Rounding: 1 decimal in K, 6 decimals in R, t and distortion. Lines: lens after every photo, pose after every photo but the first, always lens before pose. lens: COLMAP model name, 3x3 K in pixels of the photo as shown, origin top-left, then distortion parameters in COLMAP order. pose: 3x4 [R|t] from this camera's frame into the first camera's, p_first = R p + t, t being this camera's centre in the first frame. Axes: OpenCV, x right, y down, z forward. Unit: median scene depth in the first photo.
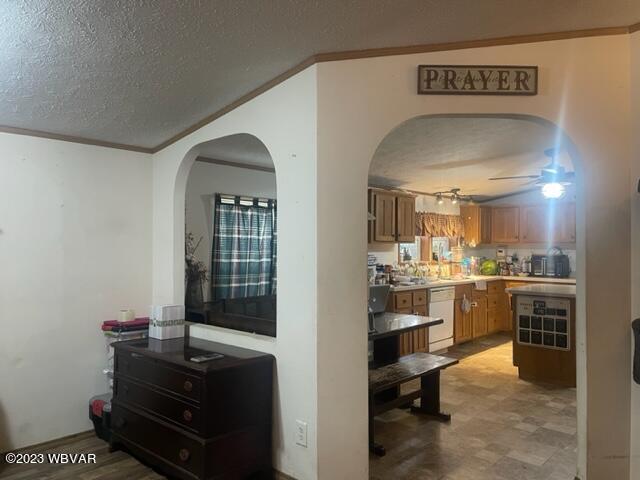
lens RADIAL K [[483.8, 0, 322.3], [0, 483.8, 240.5], [0, 0, 1]] dist [0.089329, -0.117935]
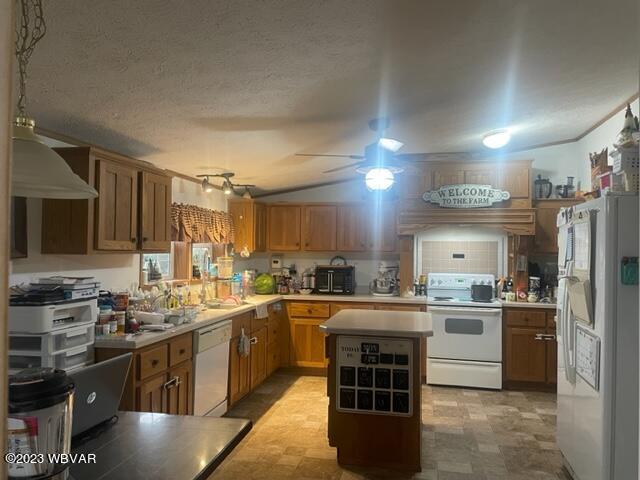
lens RADIAL K [[483.8, 0, 327.5], [0, 483.8, 243.1], [0, 0, 1]] dist [0.089329, -0.117935]
pose [[0.854230, 0.012247, 0.519752, 0.050680], [-0.010839, 0.999925, -0.005747, -0.006451], [-0.519783, -0.000725, 0.854298, 0.452530]]
